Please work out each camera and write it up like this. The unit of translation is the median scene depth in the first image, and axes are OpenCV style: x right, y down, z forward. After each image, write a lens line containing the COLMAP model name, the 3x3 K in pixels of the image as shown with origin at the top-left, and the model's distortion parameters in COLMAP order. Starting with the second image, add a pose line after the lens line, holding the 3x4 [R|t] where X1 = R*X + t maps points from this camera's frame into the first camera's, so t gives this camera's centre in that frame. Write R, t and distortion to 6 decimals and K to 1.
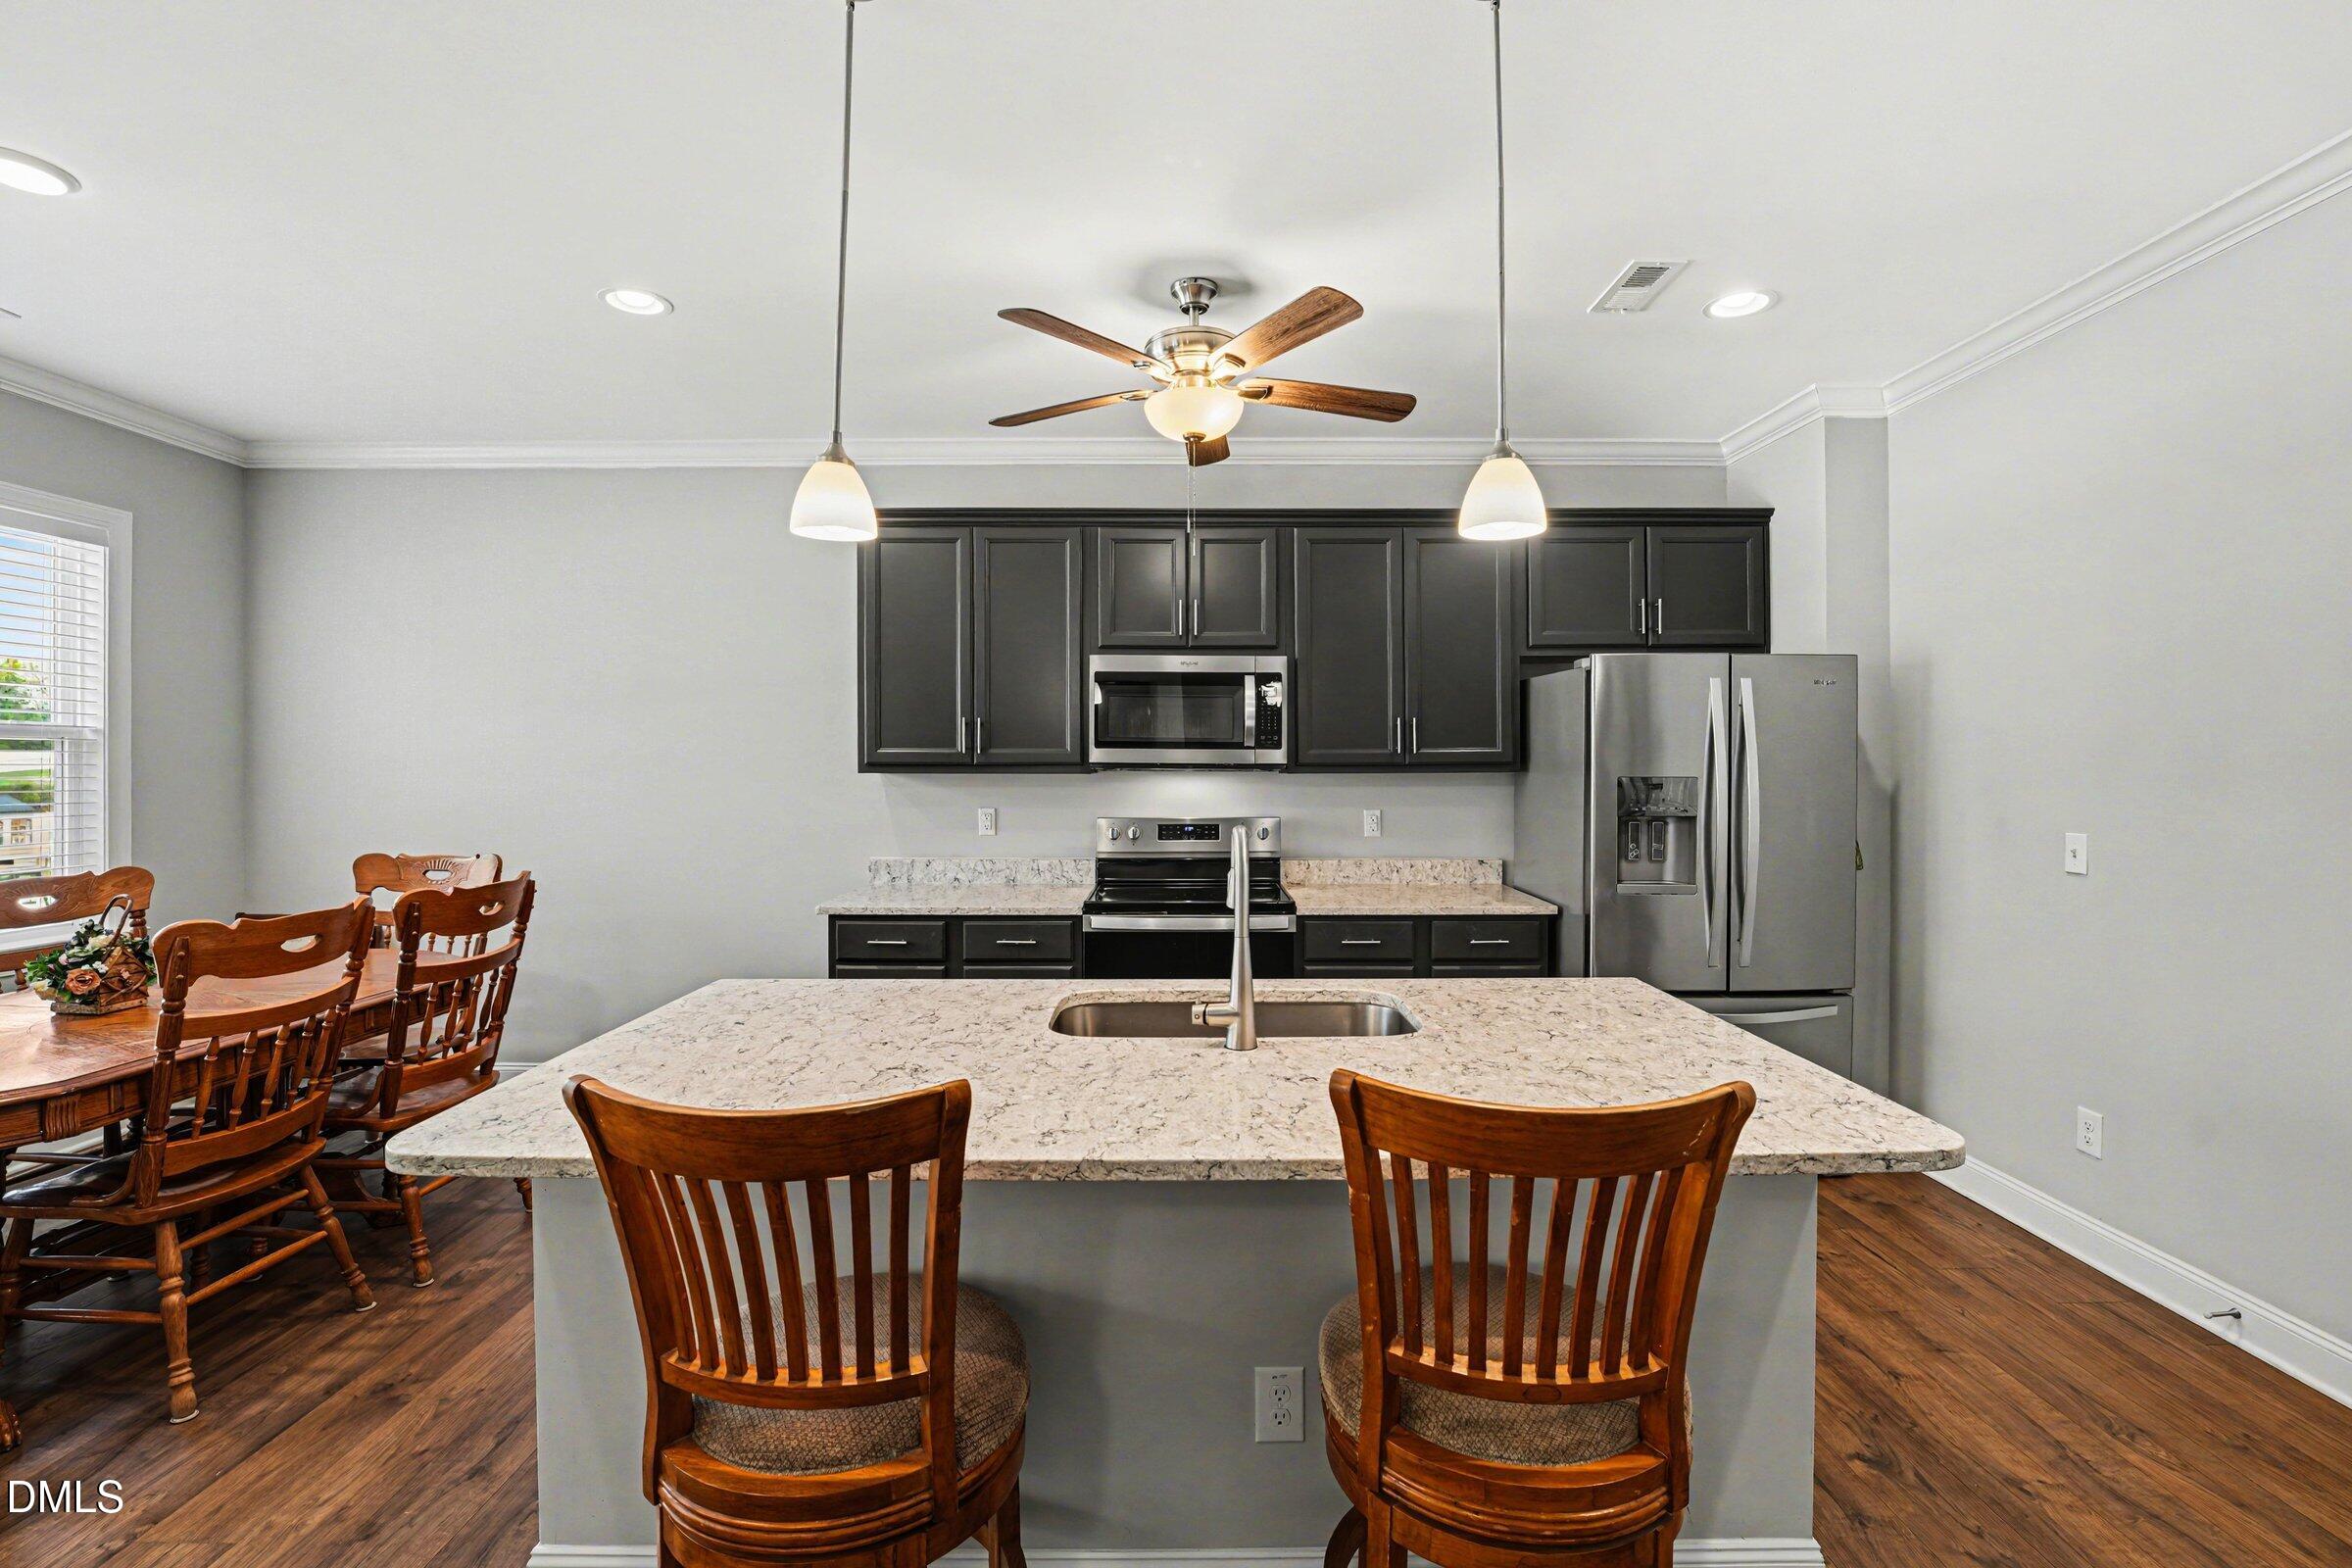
lens RADIAL K [[1017.0, 0, 1179.4], [0, 1017.0, 768.0], [0, 0, 1]] dist [-0.016162, -0.000089]
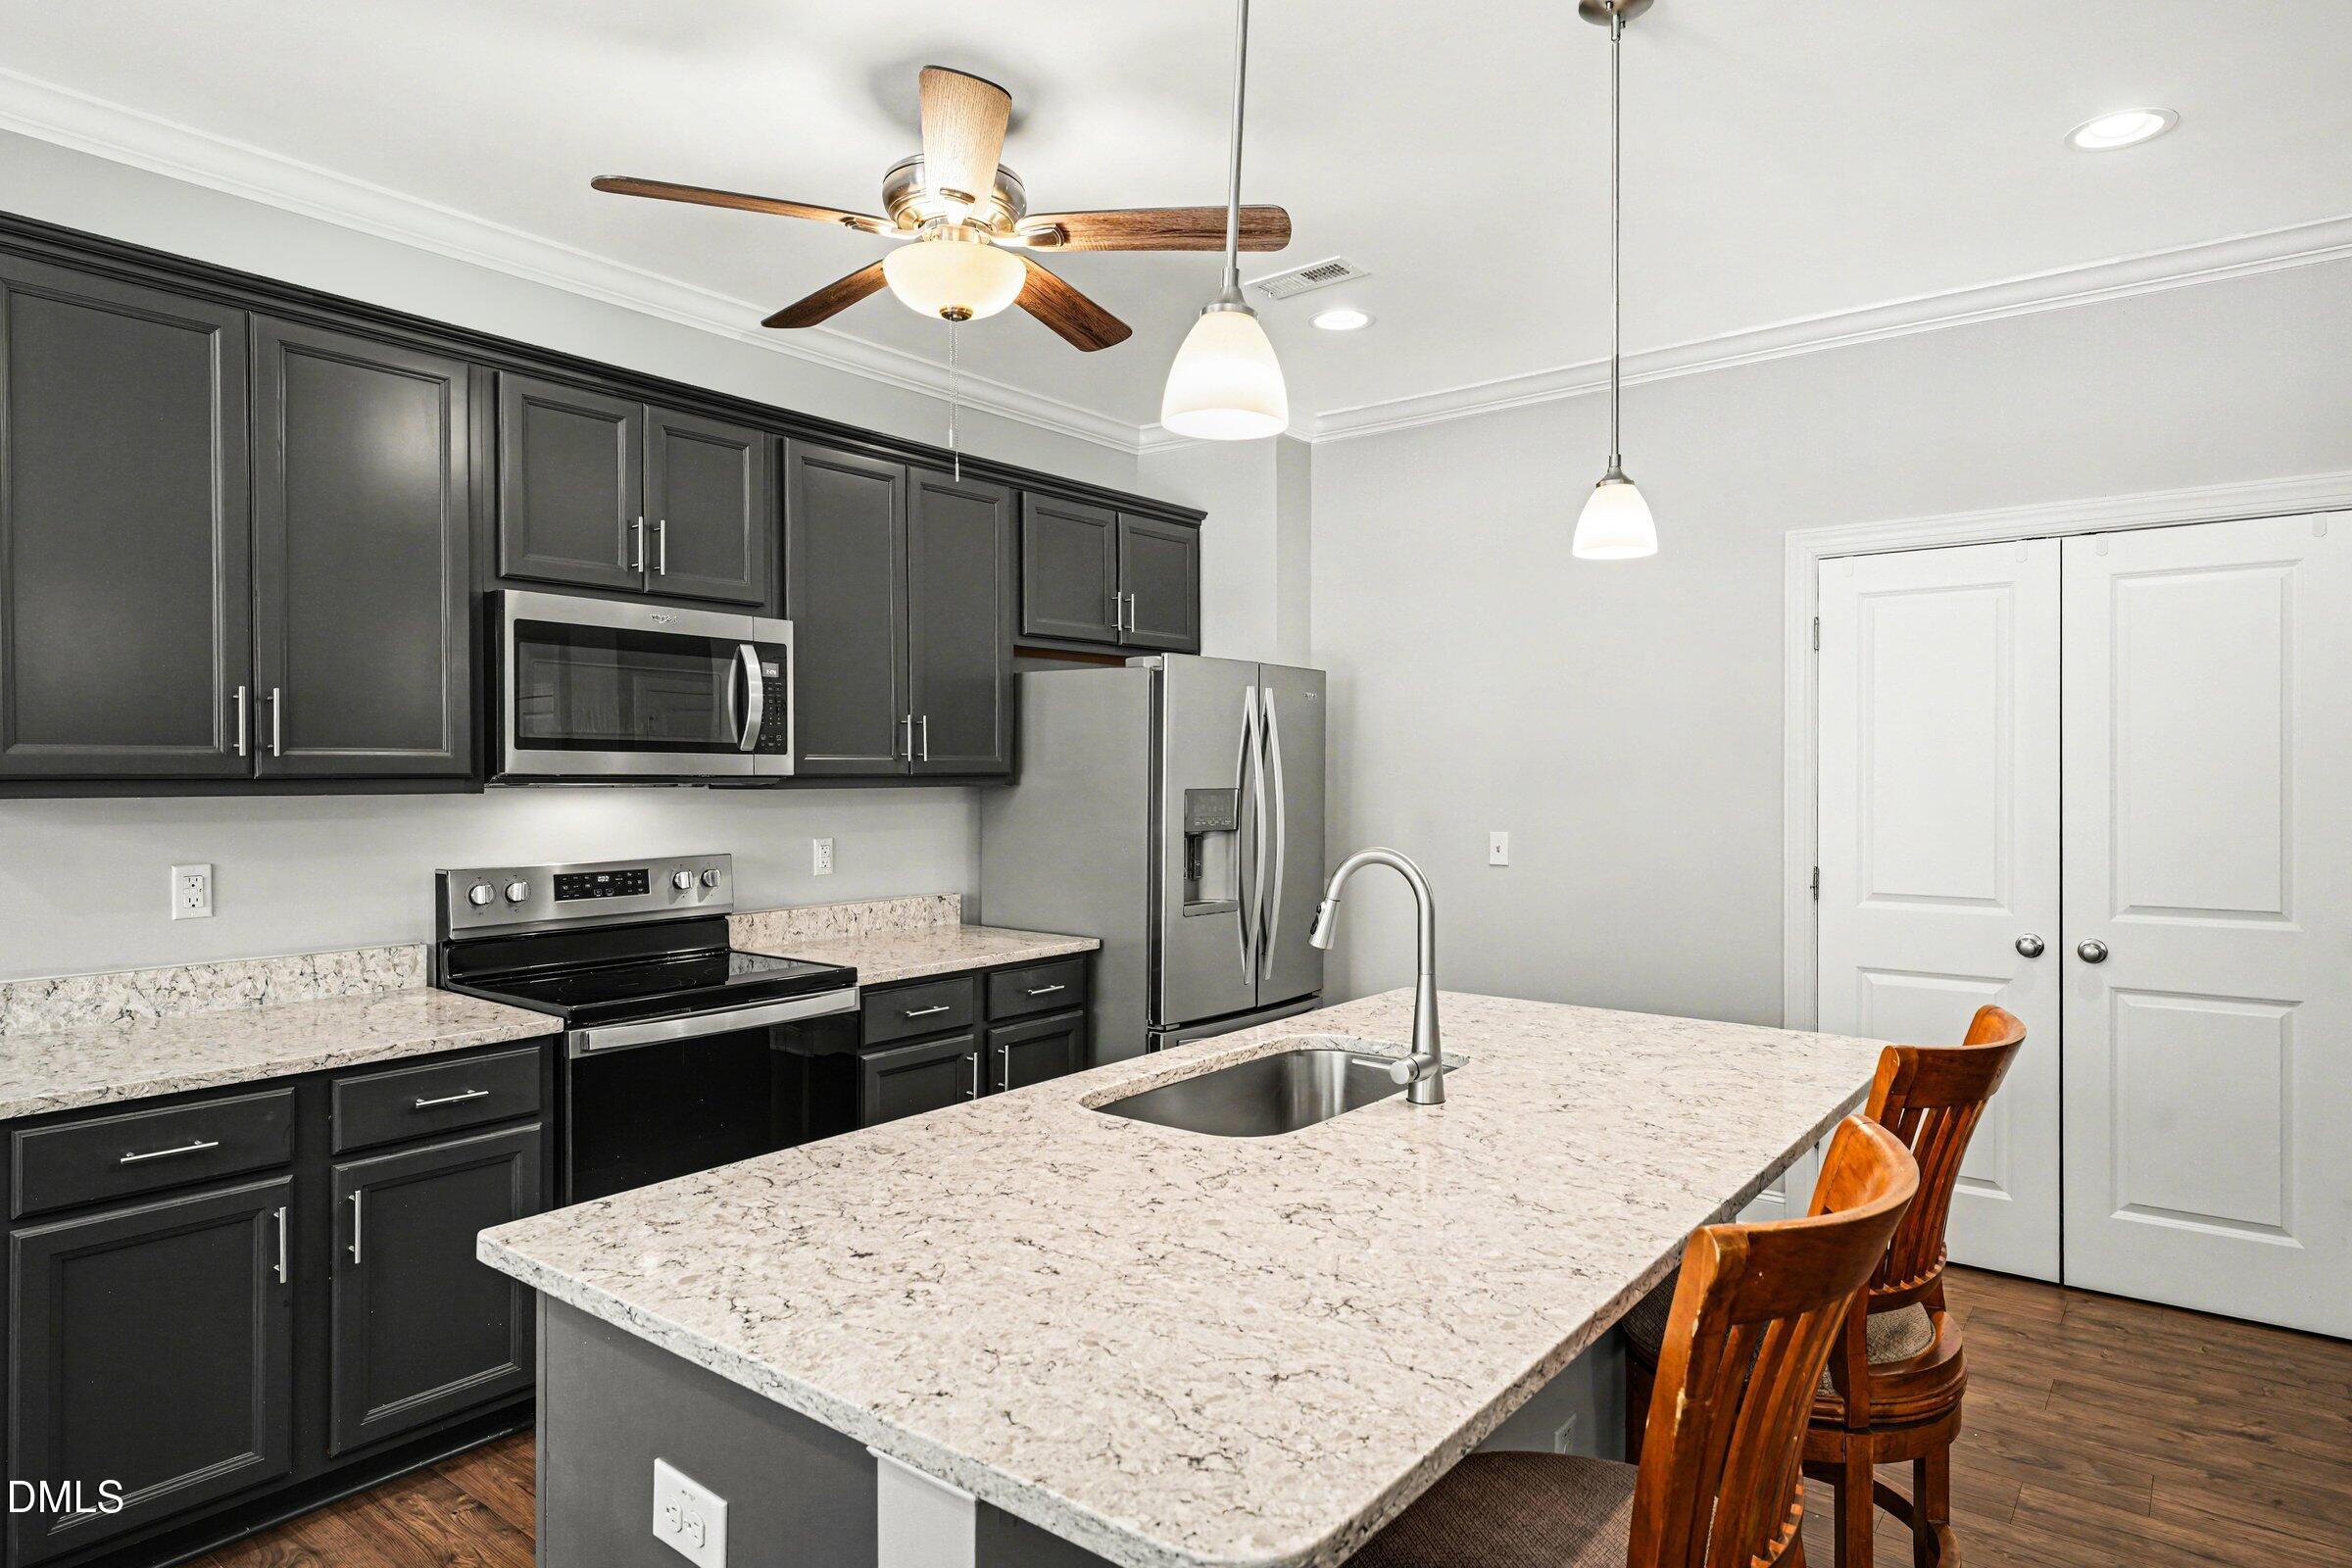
lens RADIAL K [[1370.5, 0, 1176.0], [0, 1370.5, 784.0], [0, 0, 1]] dist [0.015347, 0.000033]
pose [[0.616383, -0.006545, 0.787420, -0.472273], [0.004438, 0.999978, 0.004838, -0.001822], [-0.787434, 0.000513, 0.616398, 0.210446]]
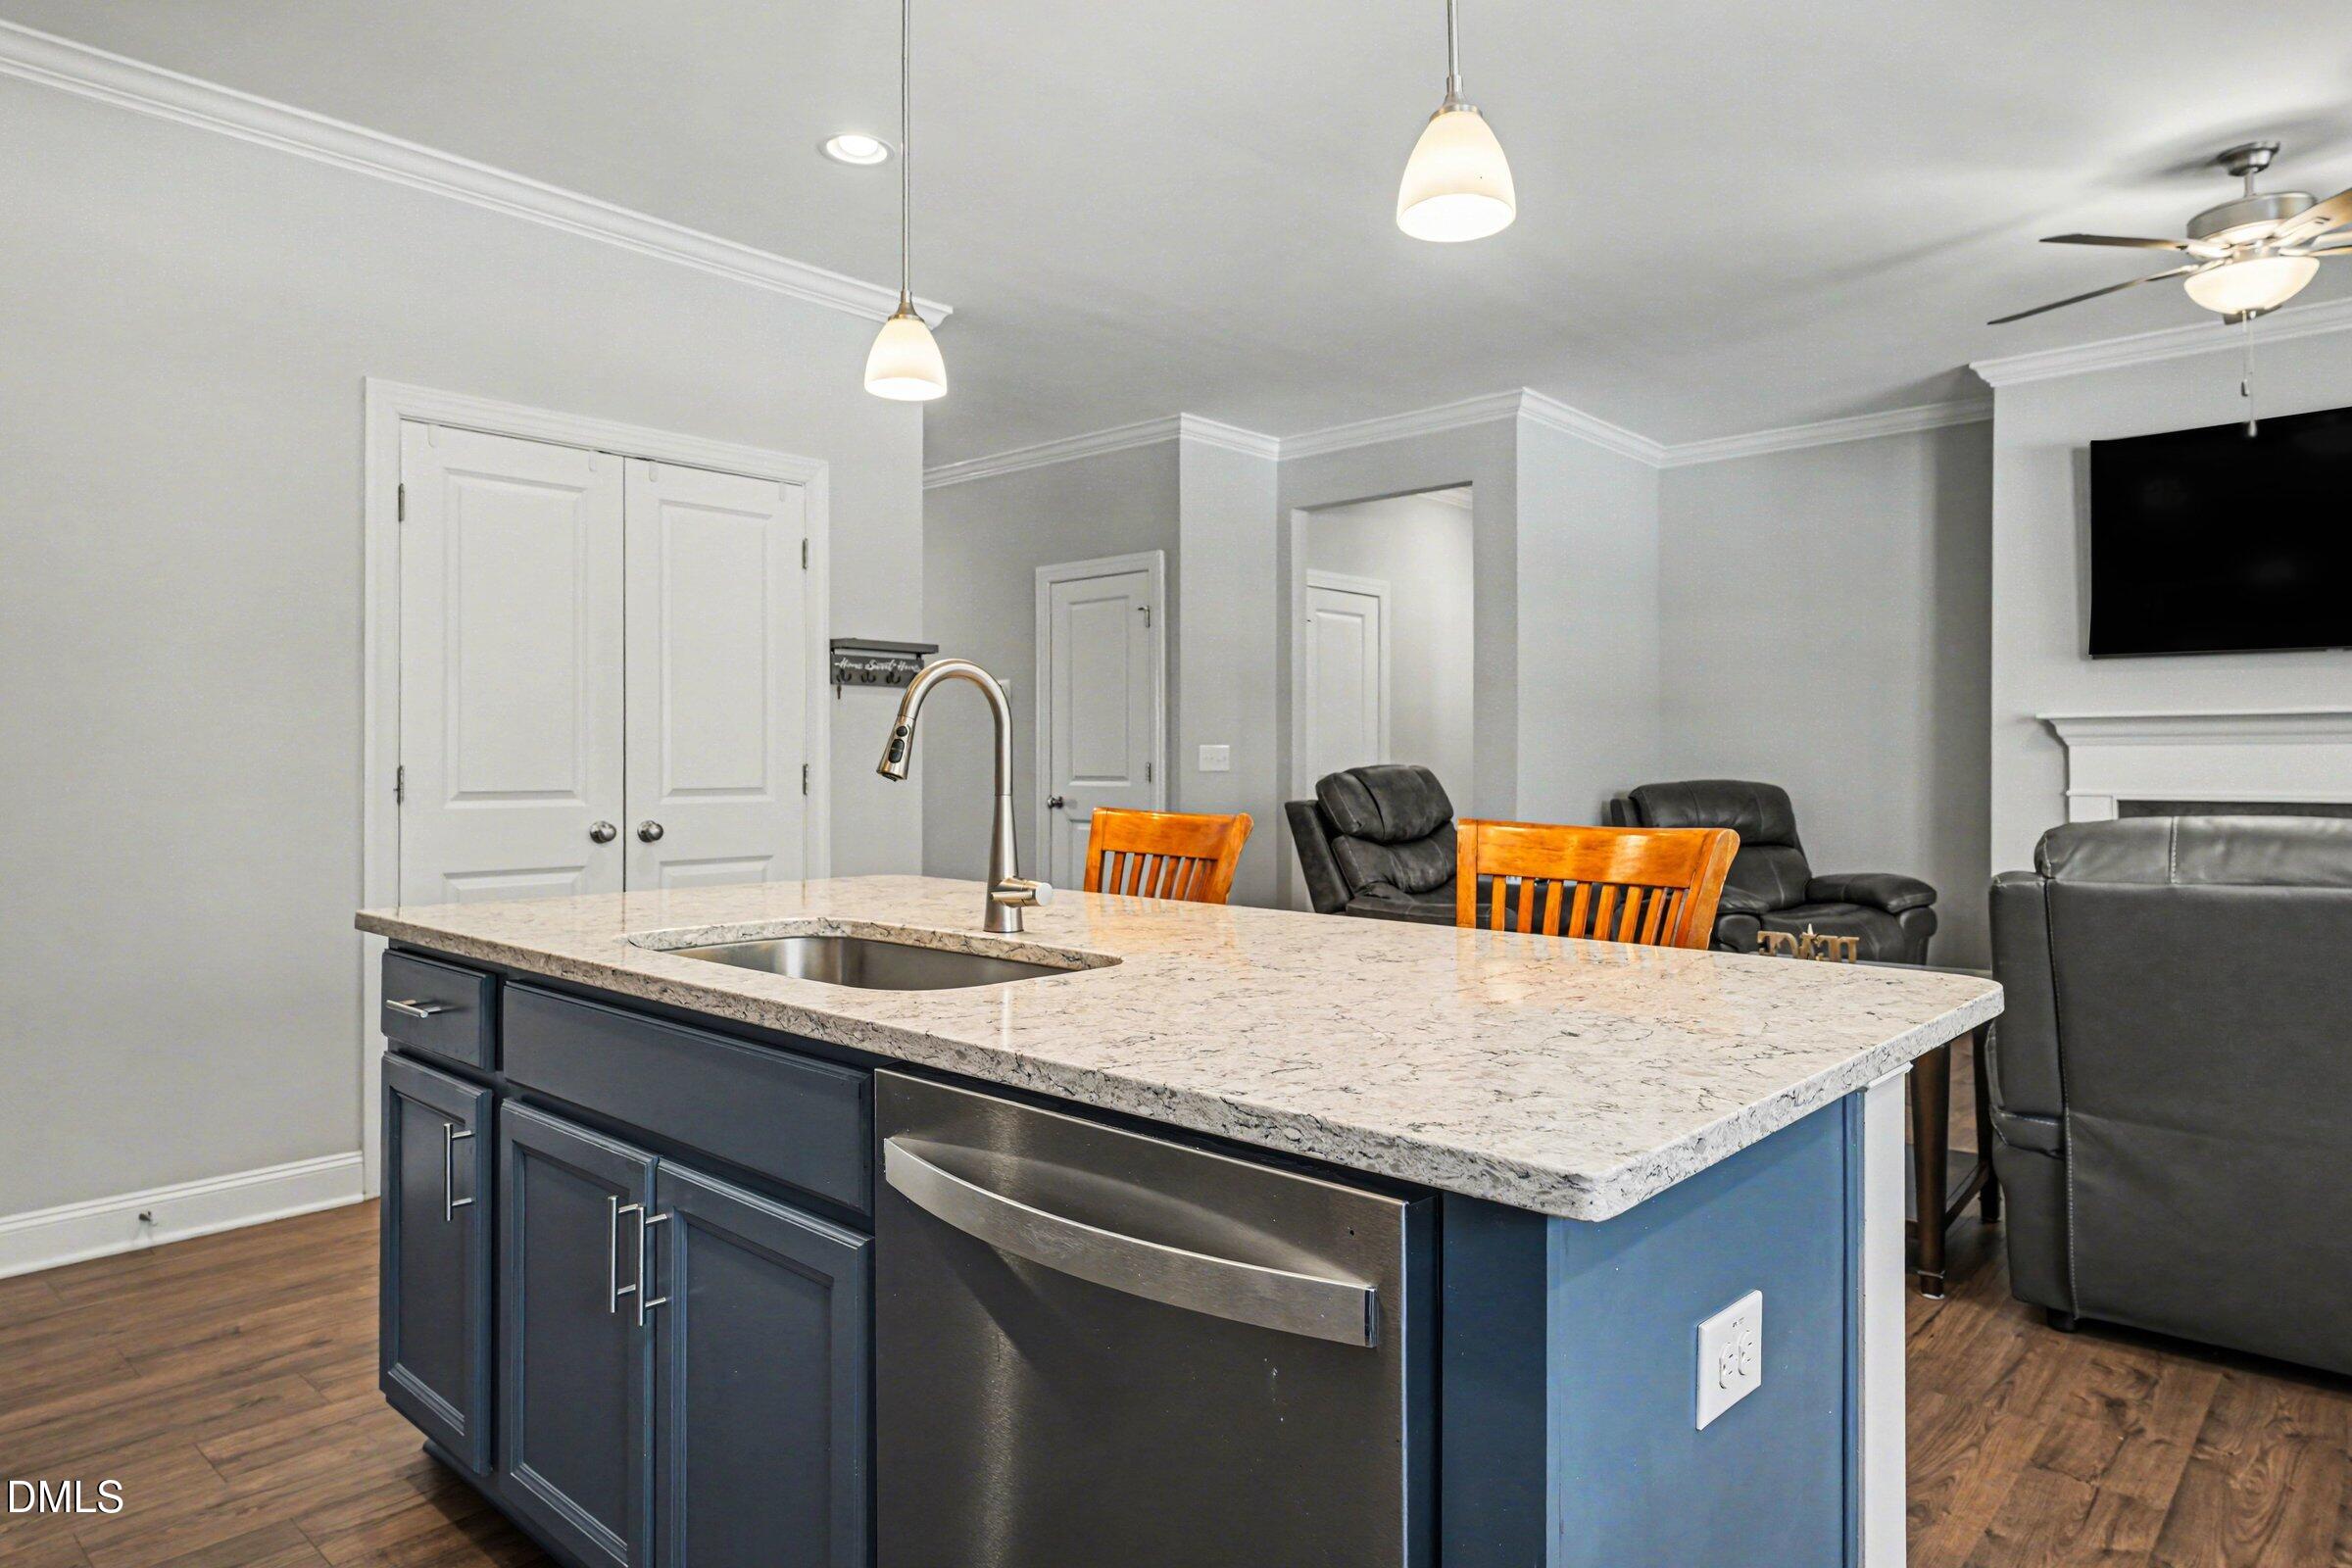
lens RADIAL K [[1424.5, 0, 1174.8], [0, 1424.5, 755.5], [0, 0, 1]] dist [0.007057, 0.000326]
pose [[-0.734860, 0.003090, 0.678212, -0.382287], [0.000954, 0.999993, -0.003522, 0.065398], [-0.678219, -0.001941, -0.734858, 0.823067]]
